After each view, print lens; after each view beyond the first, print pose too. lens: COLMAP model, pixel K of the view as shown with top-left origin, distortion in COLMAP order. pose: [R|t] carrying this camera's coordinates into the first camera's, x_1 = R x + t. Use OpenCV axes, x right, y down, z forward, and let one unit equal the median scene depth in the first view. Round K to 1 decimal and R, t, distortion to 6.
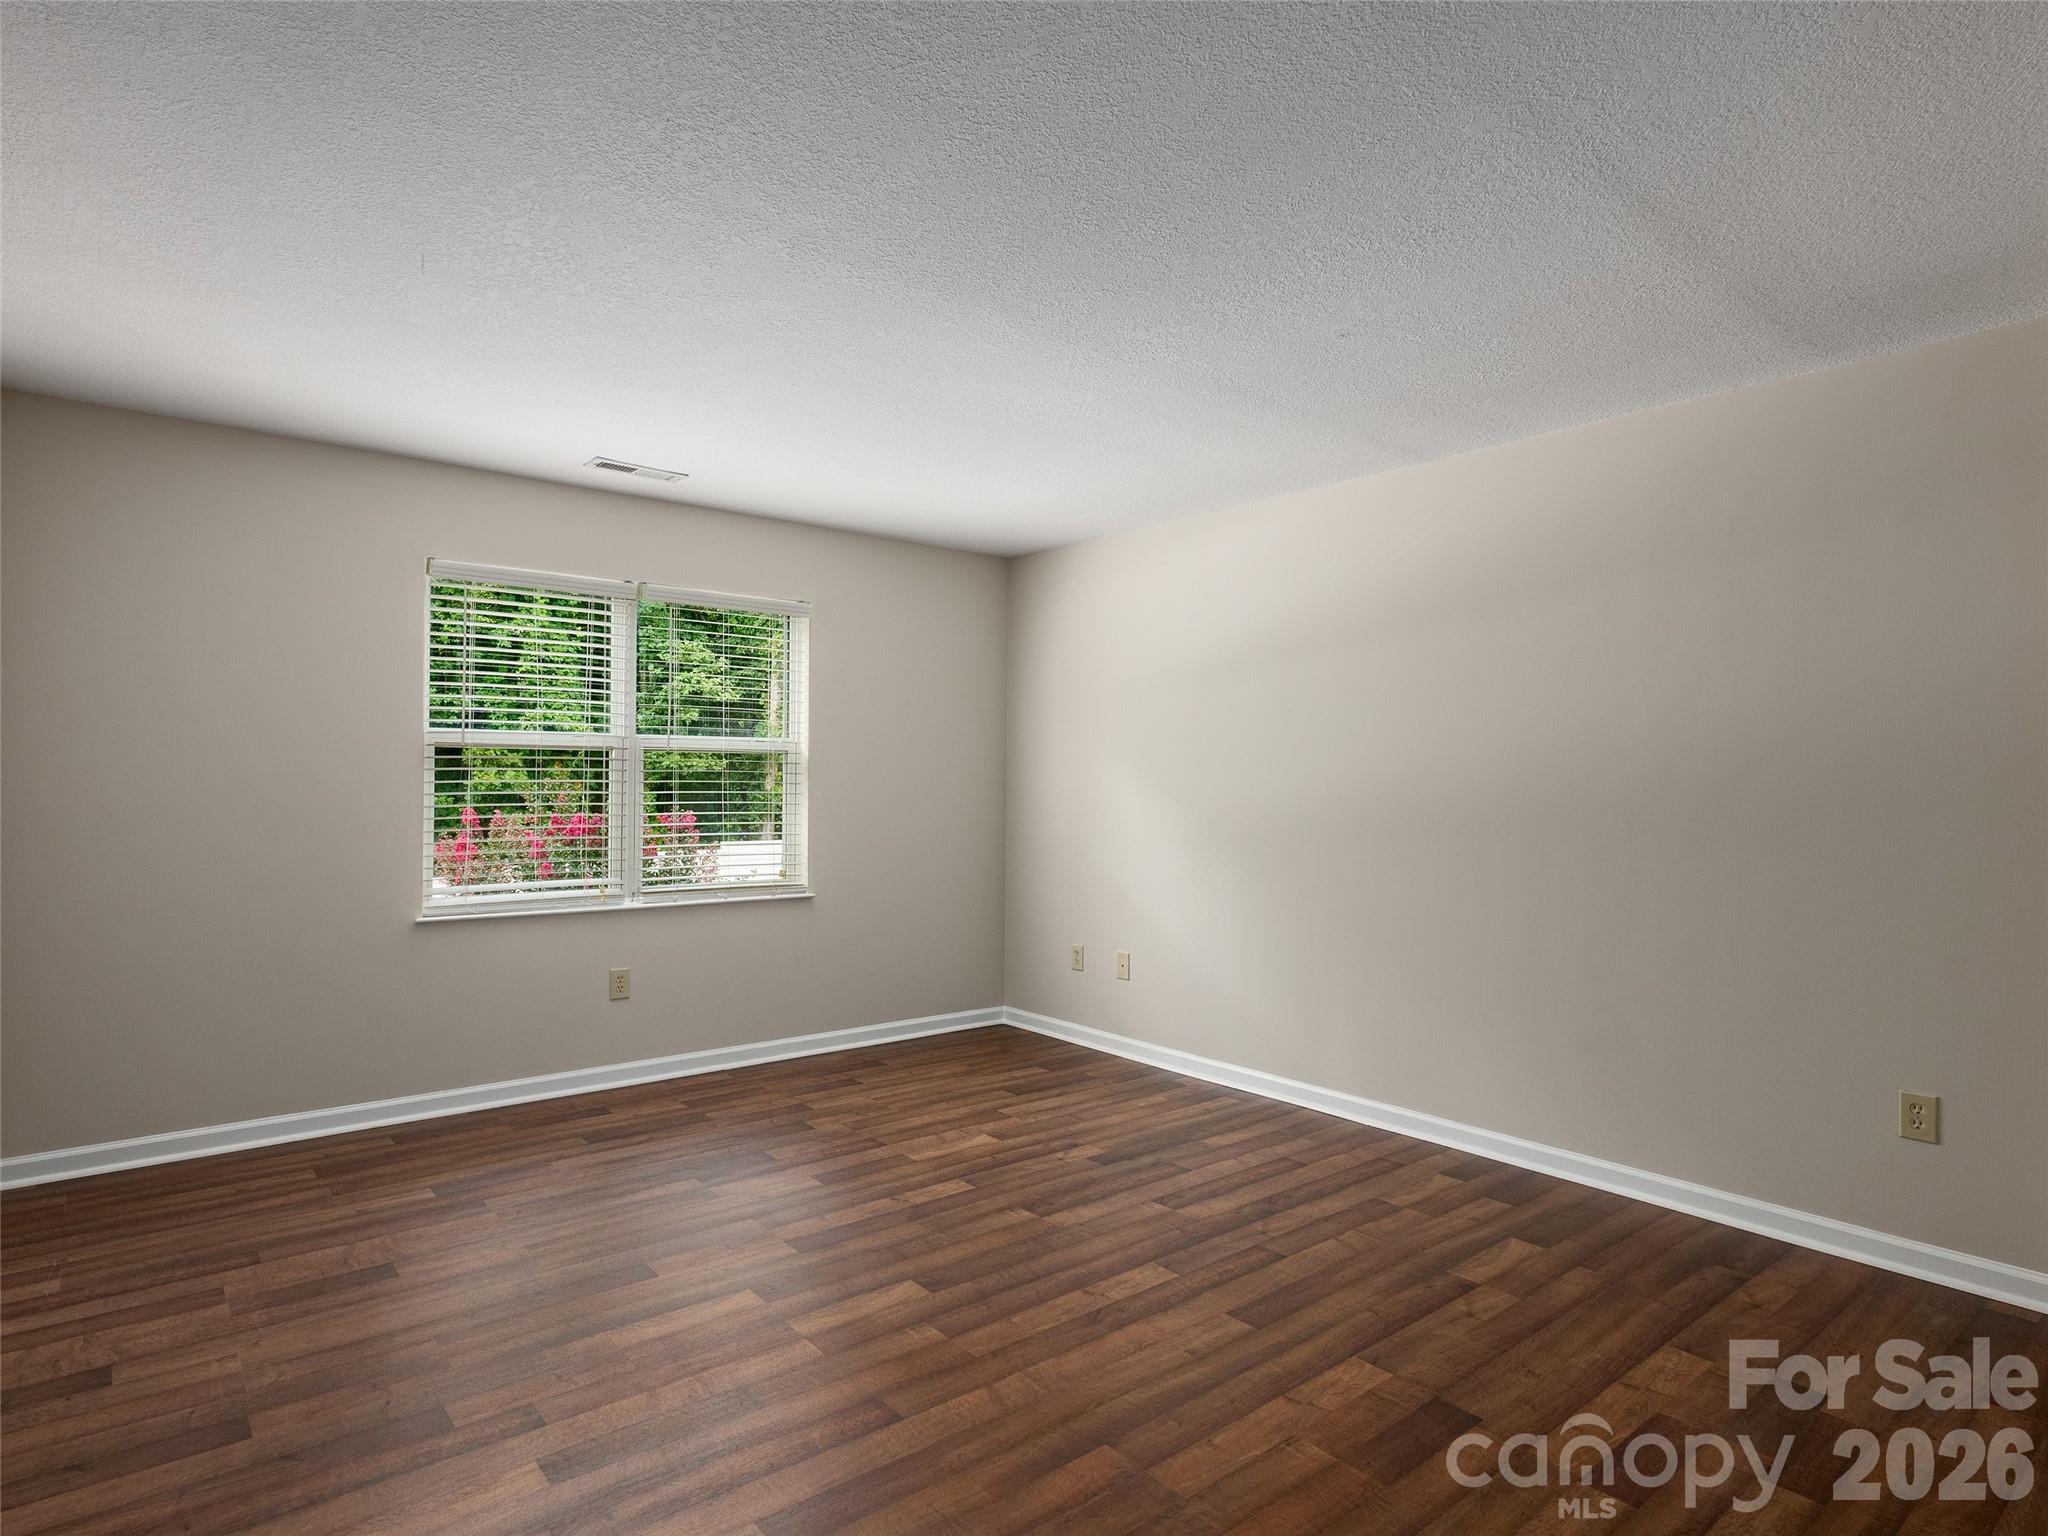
lens RADIAL K [[1126.6, 0, 1021.4], [0, 1126.6, 763.6], [0, 0, 1]] dist [0.007325, 0.001135]
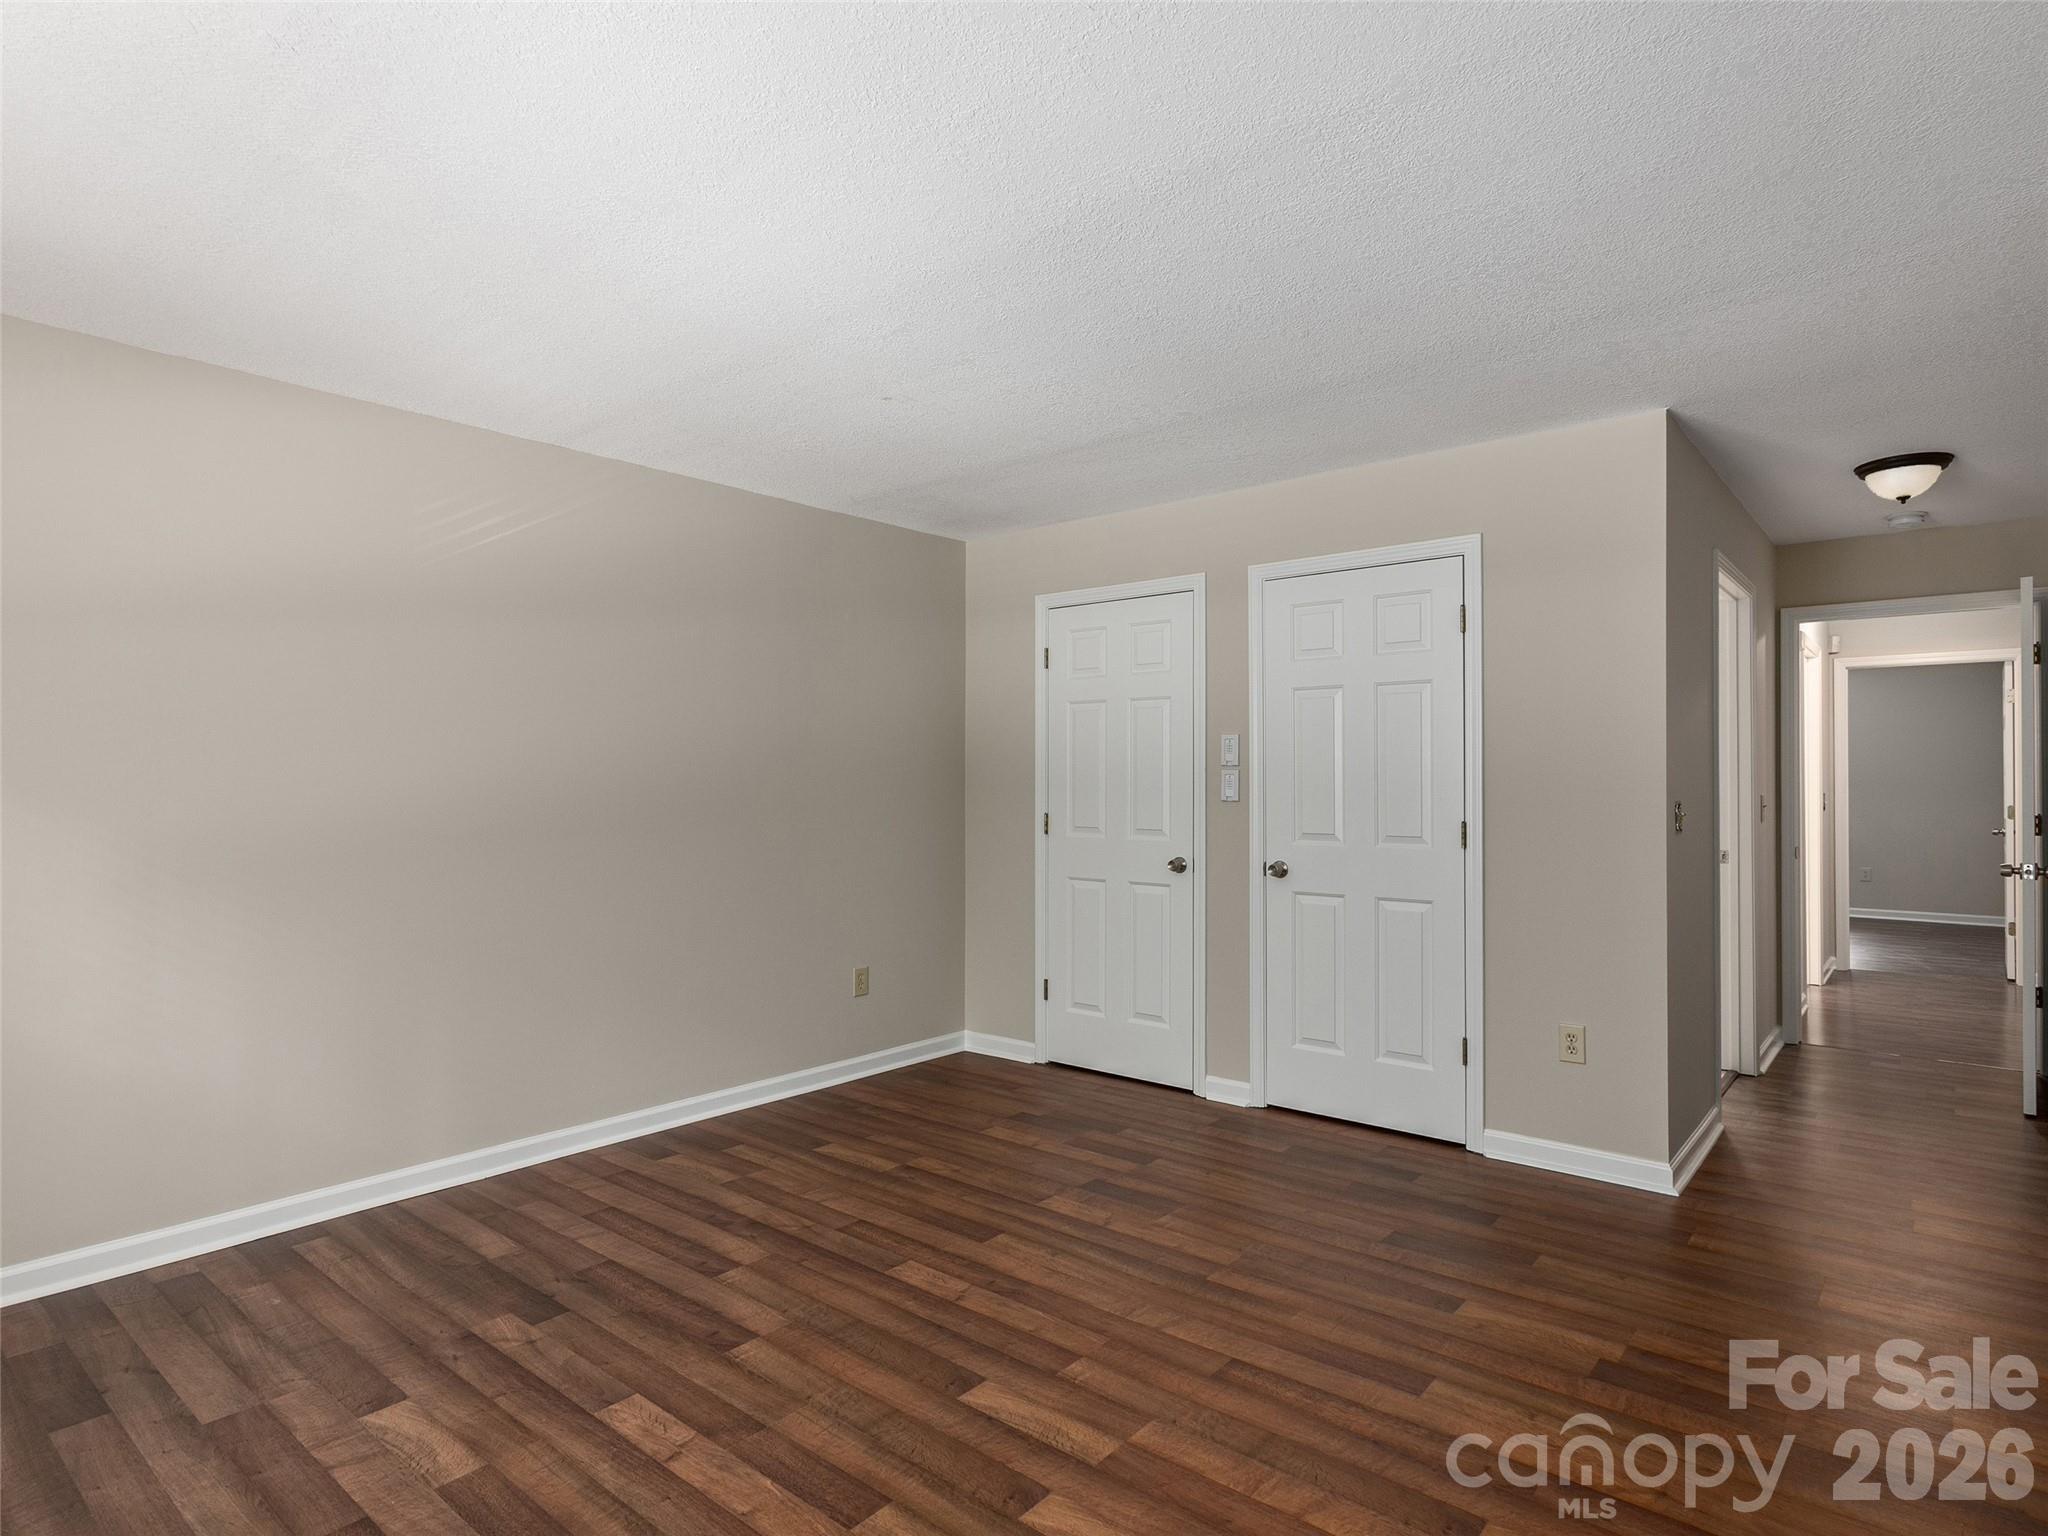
lens RADIAL K [[1126.6, 0, 1031.0], [0, 1126.6, 769.4], [0, 0, 1]] dist [0.007325, 0.001135]
pose [[-0.191241, 0.006846, 0.981519, -0.765208], [-0.018609, 0.999771, -0.010599, 0.012288], [-0.981367, -0.020292, -0.191069, 0.939218]]
